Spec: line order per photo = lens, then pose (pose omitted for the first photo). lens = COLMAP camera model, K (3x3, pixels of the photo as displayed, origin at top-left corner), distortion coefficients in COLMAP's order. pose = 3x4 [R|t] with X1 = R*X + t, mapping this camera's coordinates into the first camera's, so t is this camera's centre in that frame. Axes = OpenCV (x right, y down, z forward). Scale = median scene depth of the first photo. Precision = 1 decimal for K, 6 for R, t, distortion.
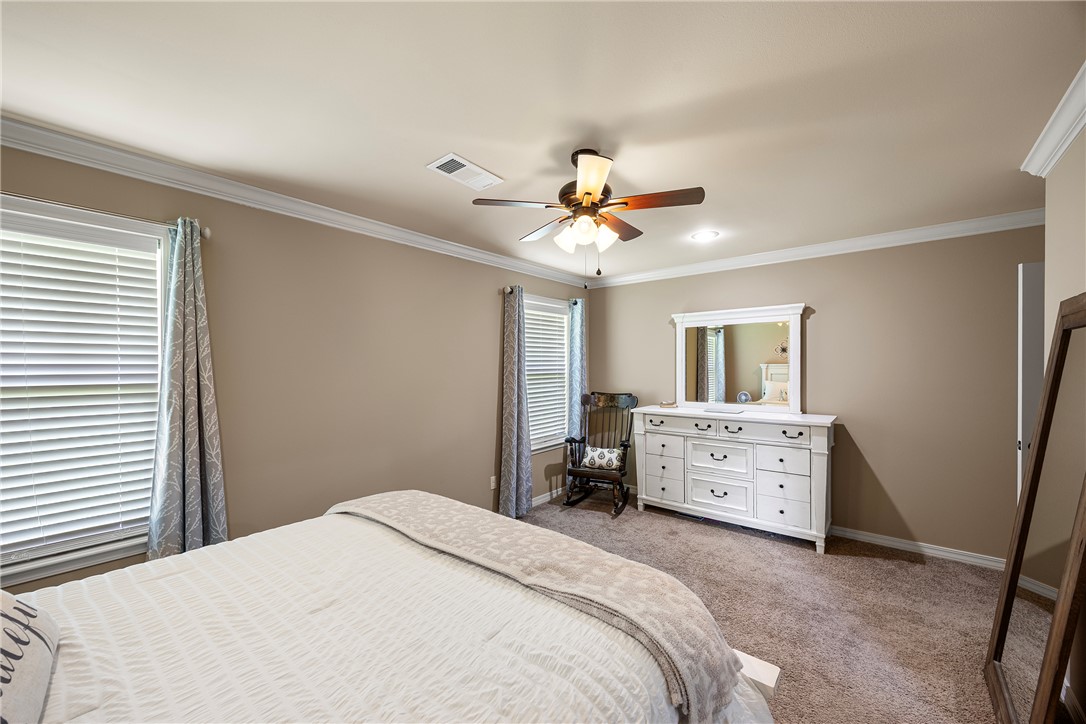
lens RADIAL K [[425.1, 0, 551.8], [0, 425.1, 357.9], [0, 0, 1]] dist [-0.000889, 0.000356]
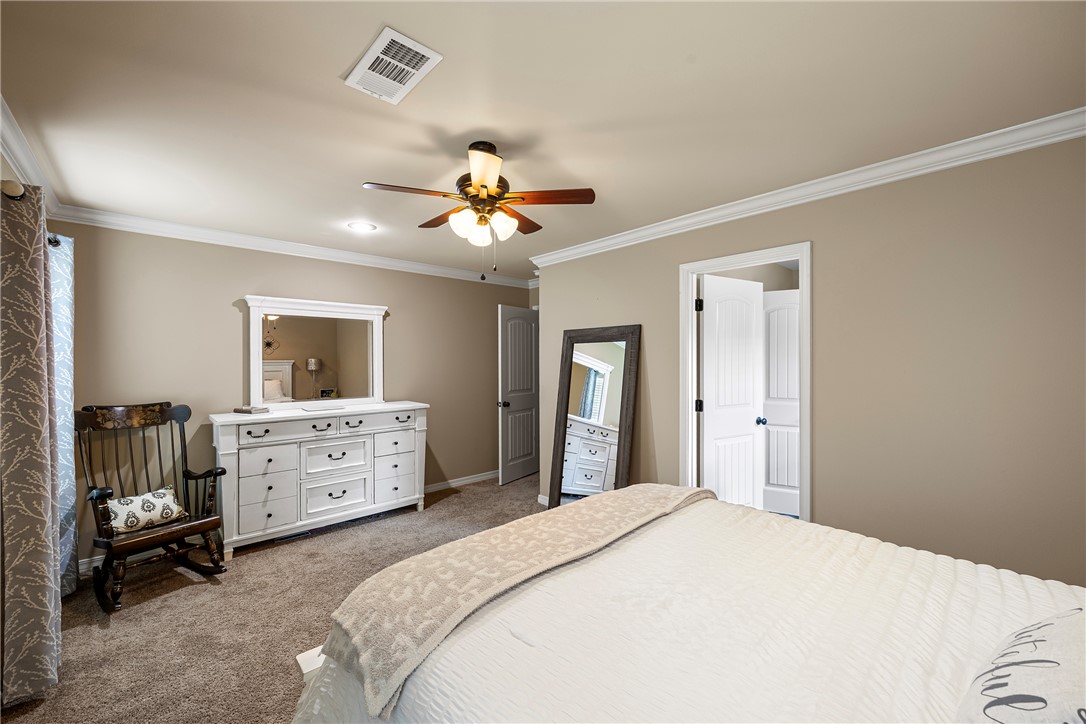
lens RADIAL K [[425.1, 0, 551.8], [0, 425.1, 357.9], [0, 0, 1]] dist [-0.000889, 0.000356]
pose [[0.126055, 0.015193, 0.991907, -0.517592], [-0.011521, 0.999838, -0.013851, 0.022807], [-0.991956, -0.009682, 0.126210, 0.428969]]
